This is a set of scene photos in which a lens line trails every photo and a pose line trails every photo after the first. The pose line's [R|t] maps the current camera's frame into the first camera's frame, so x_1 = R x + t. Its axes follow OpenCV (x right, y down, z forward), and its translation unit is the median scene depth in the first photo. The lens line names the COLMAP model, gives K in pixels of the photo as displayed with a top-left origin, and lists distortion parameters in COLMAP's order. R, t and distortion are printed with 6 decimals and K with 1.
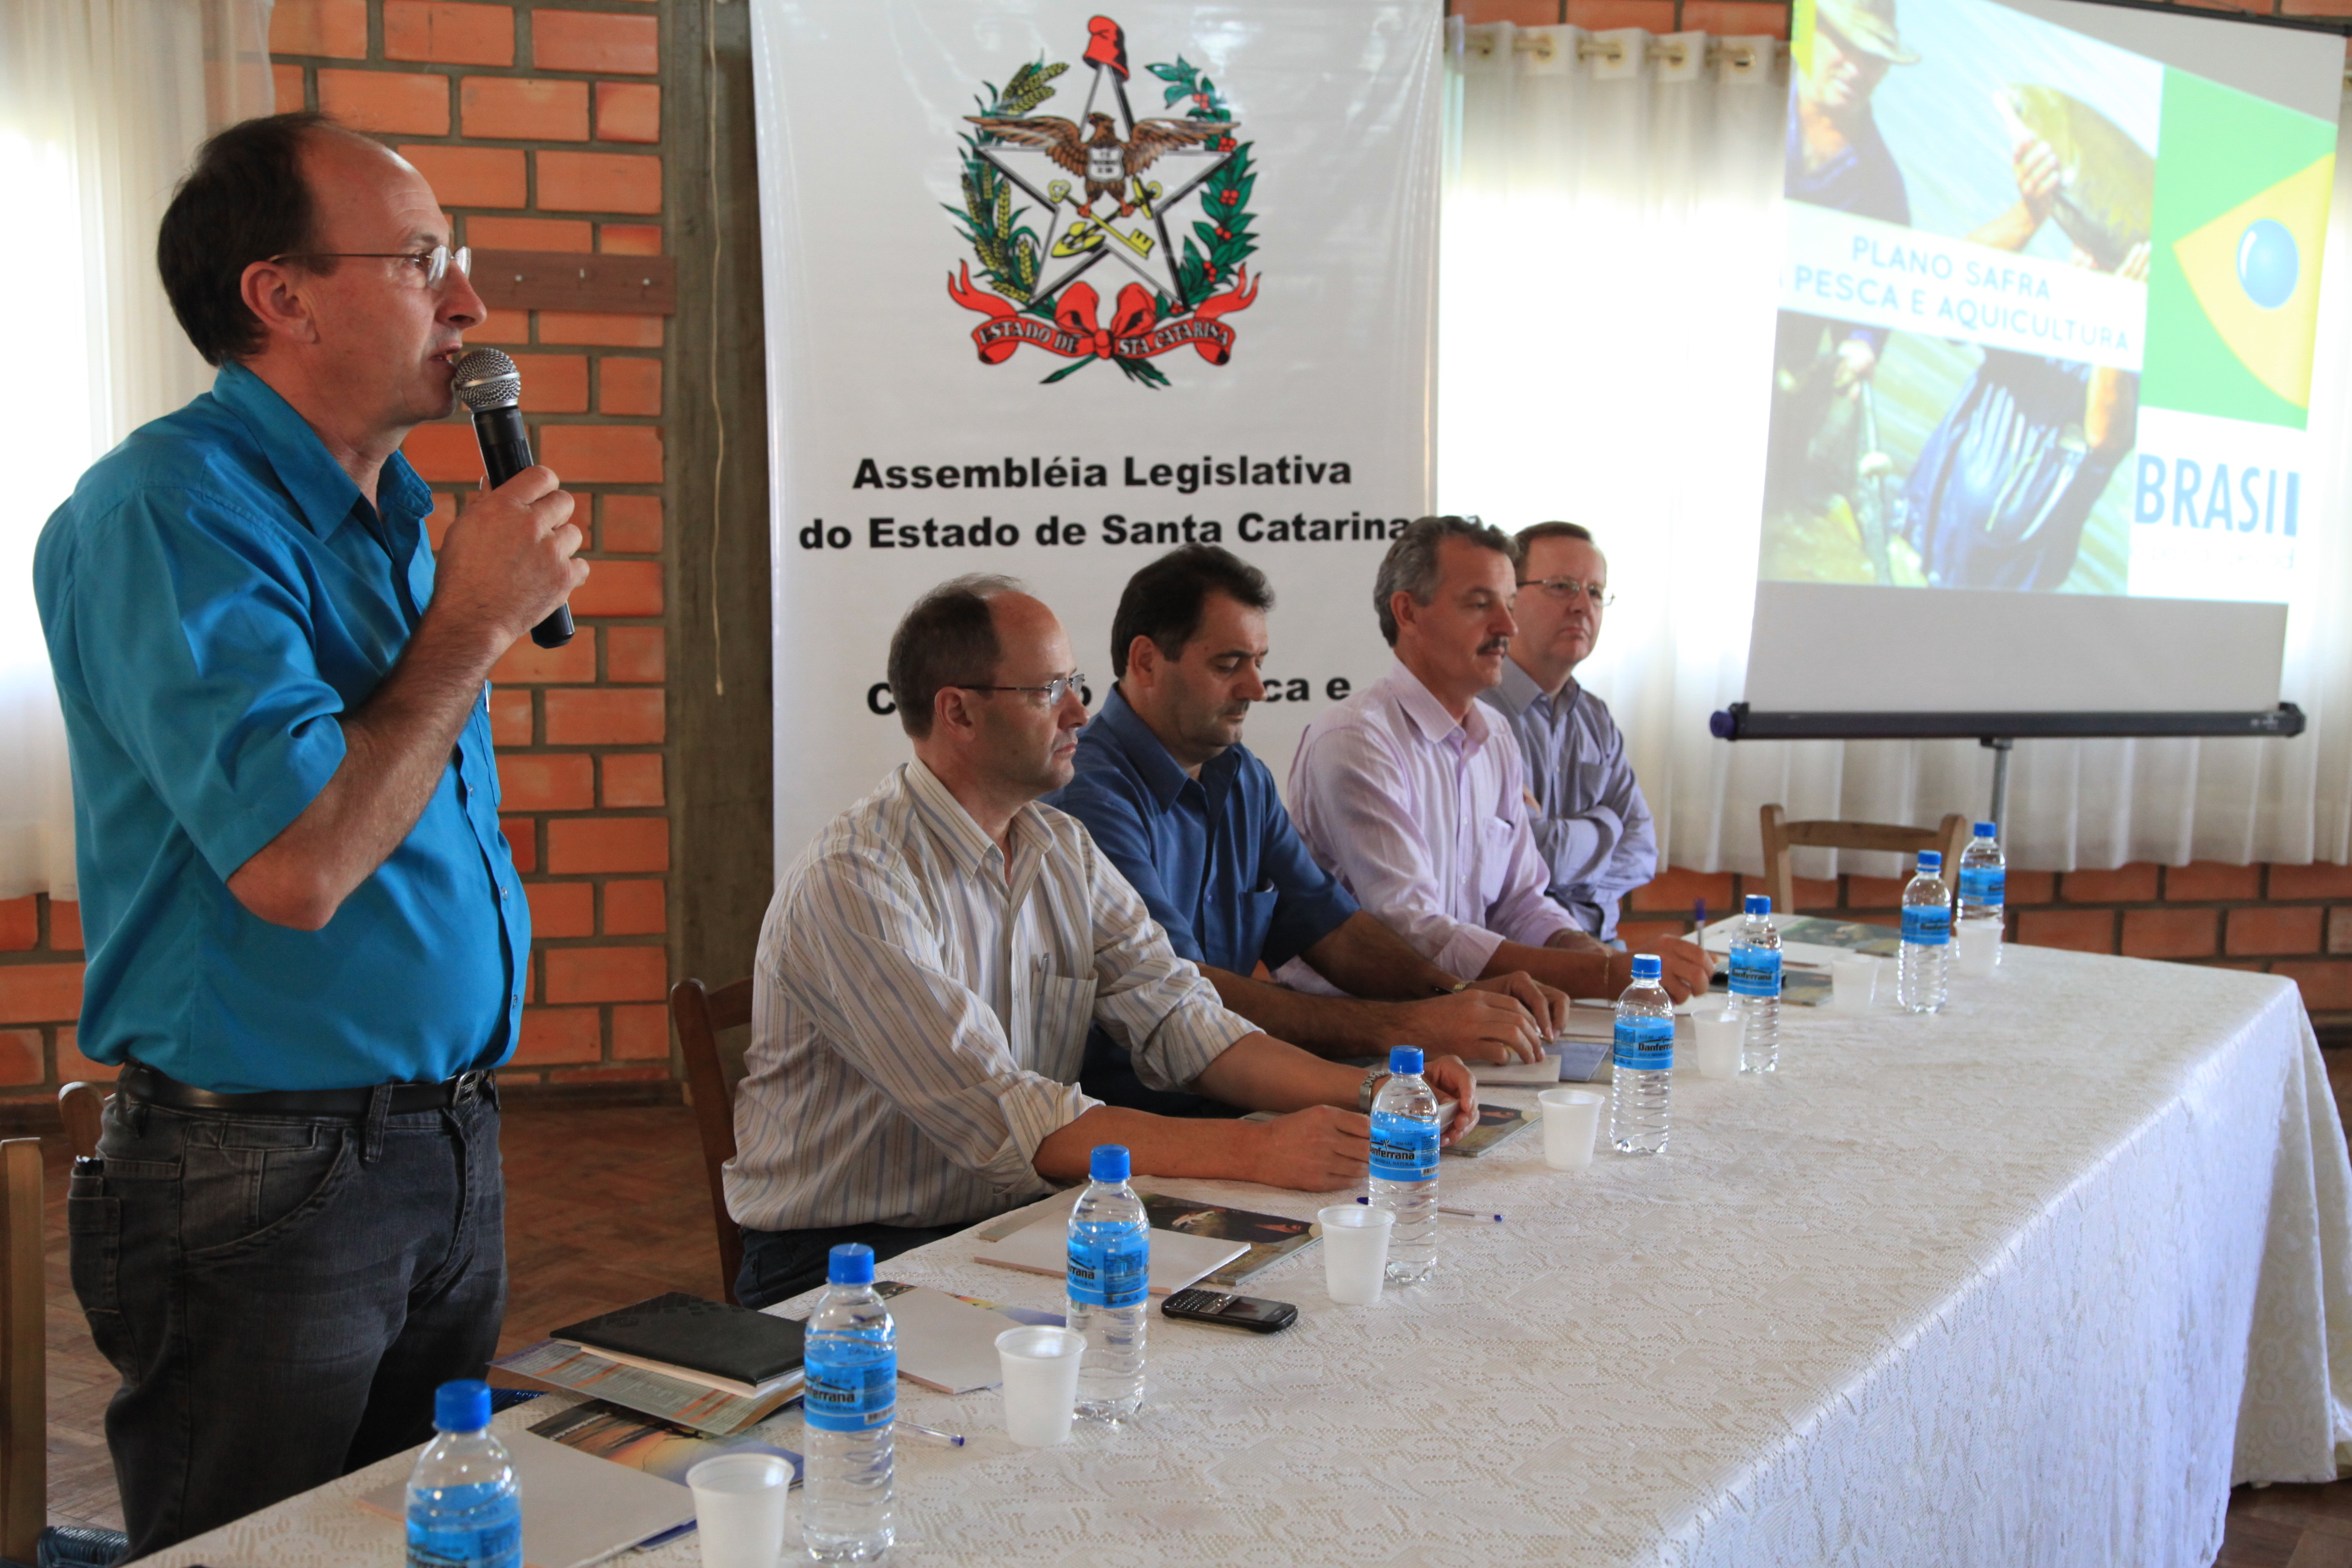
lens RADIAL K [[2737.1, 0, 1161.0], [0, 2737.1, 788.1], [0, 0, 1]] dist [0.036997, 0.167107]
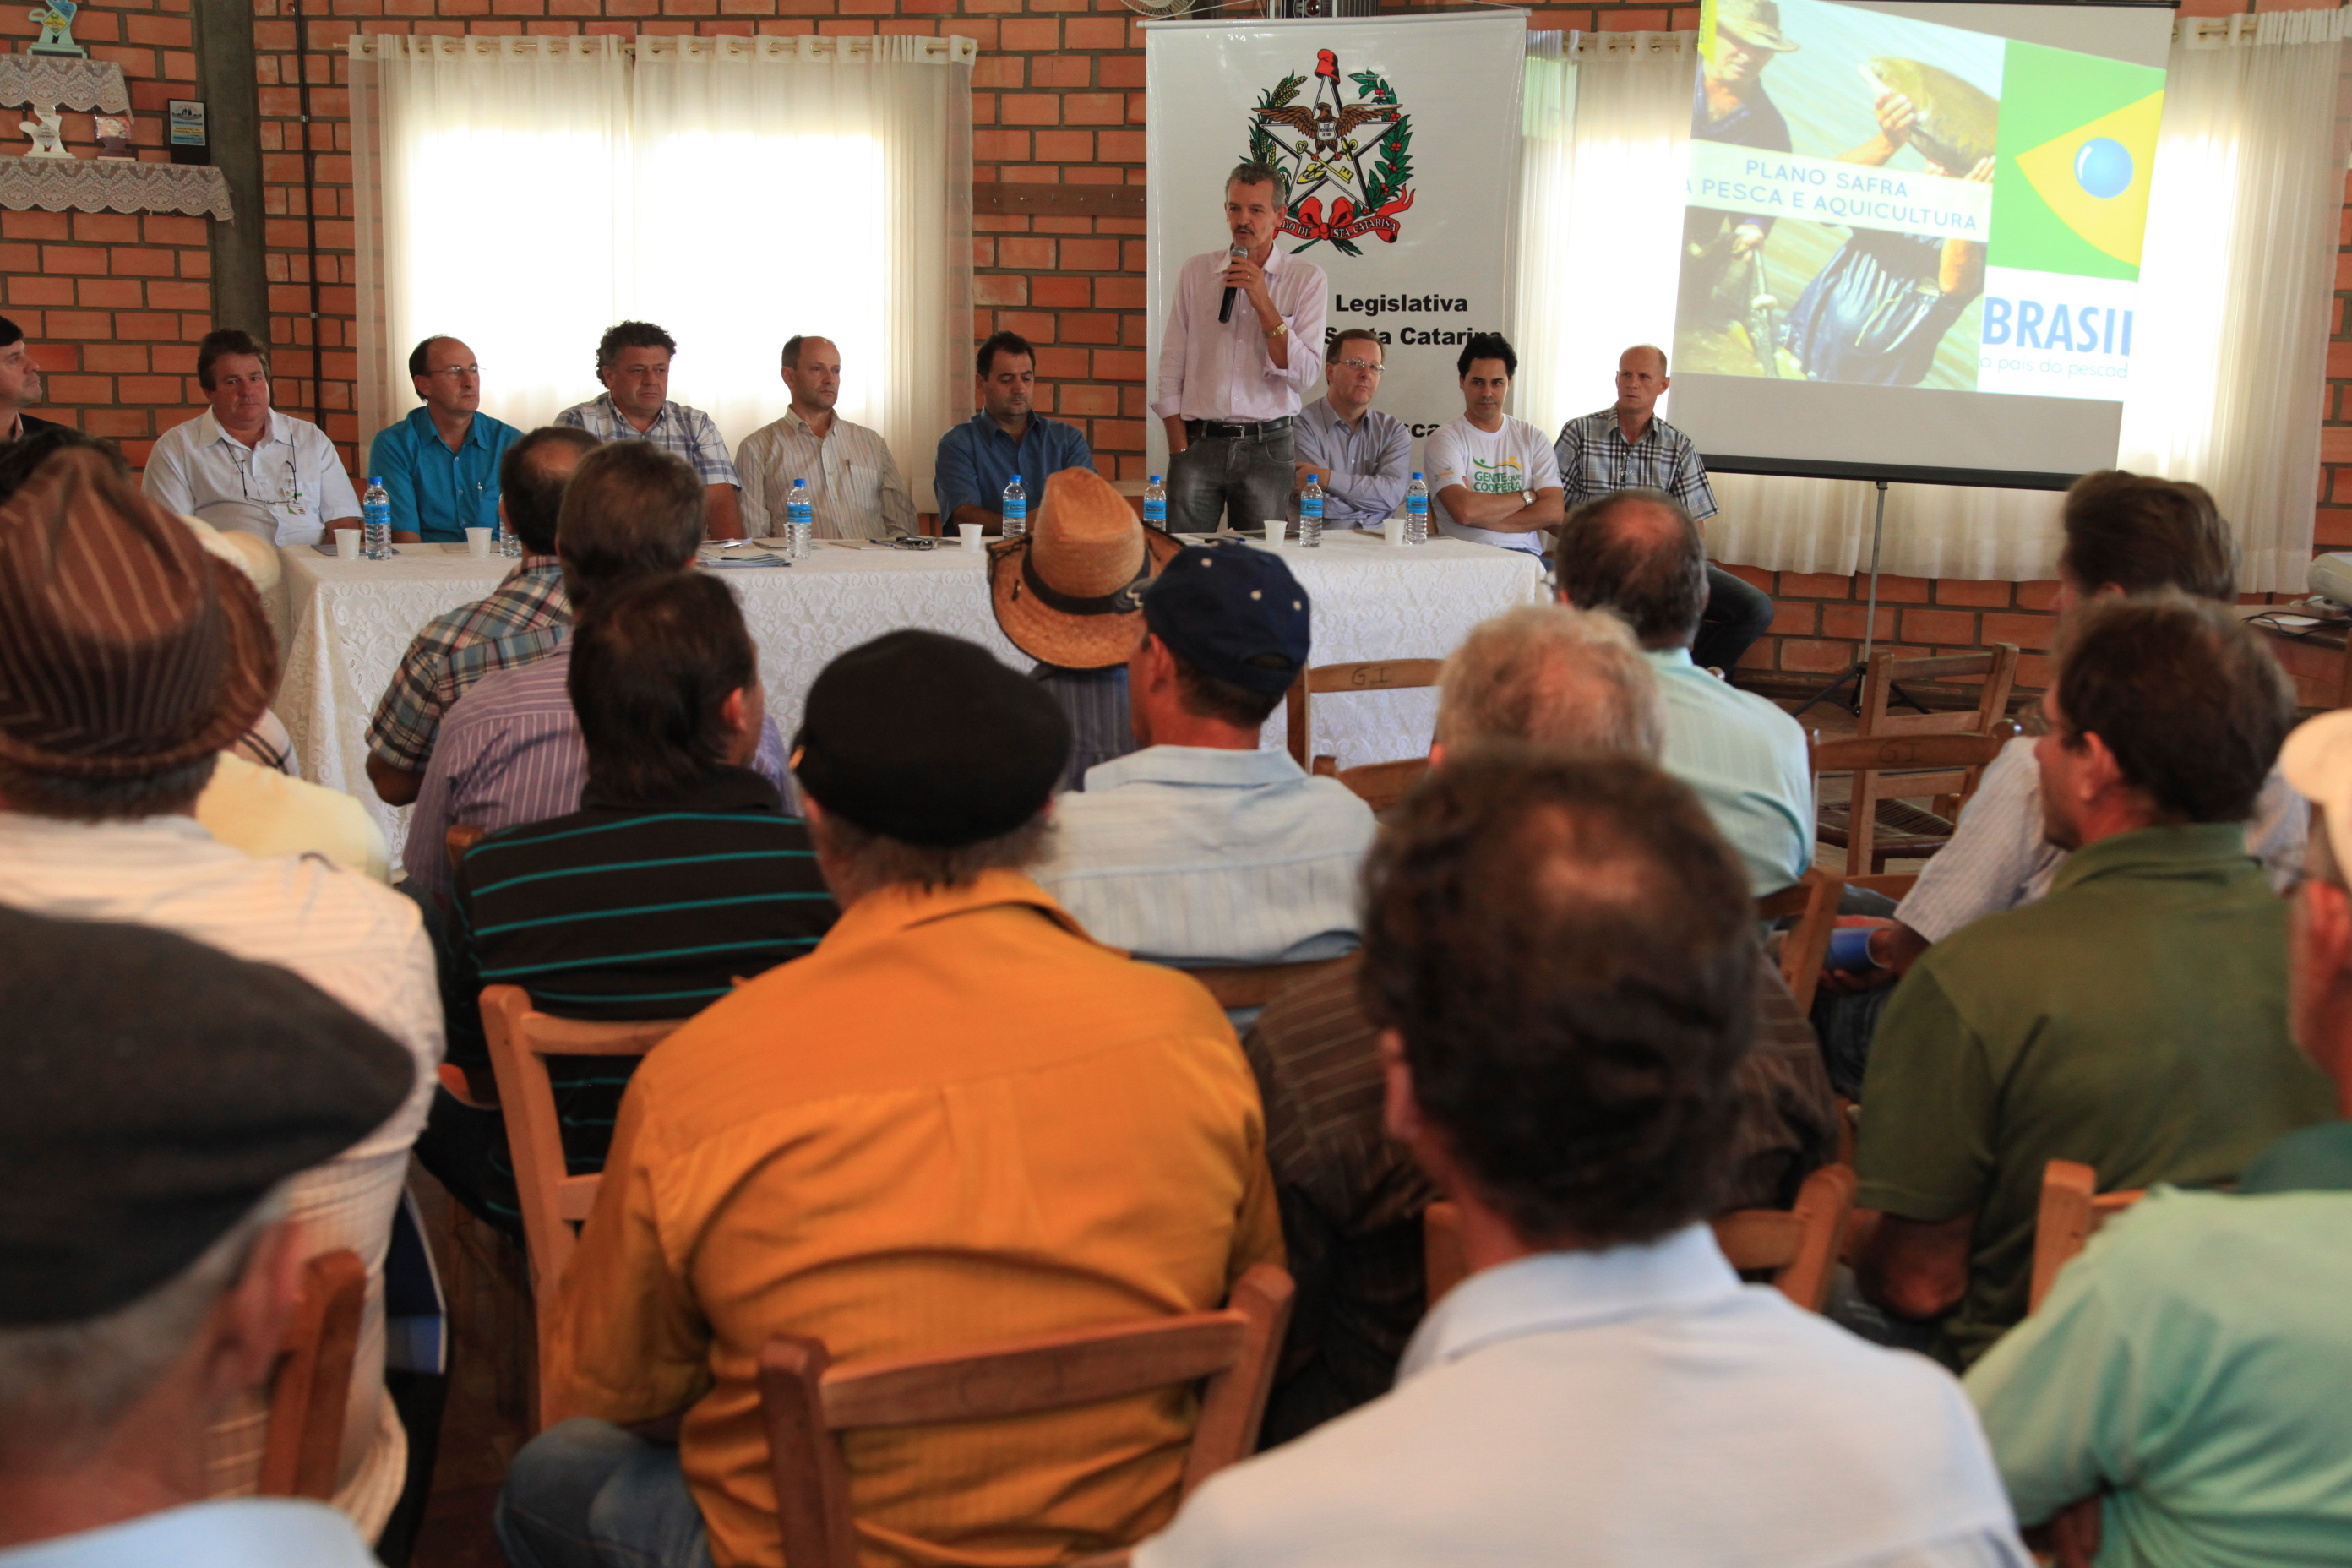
lens RADIAL K [[2753.9, 0, 1181.3], [0, 2753.9, 802.3], [0, 0, 1]] dist [0.069187, 0.035458]
pose [[0.820673, 0.108463, -0.561009, 0.938617], [-0.081087, 0.993989, 0.073554, 0.083784], [0.565615, -0.014873, 0.824535, -0.547827]]
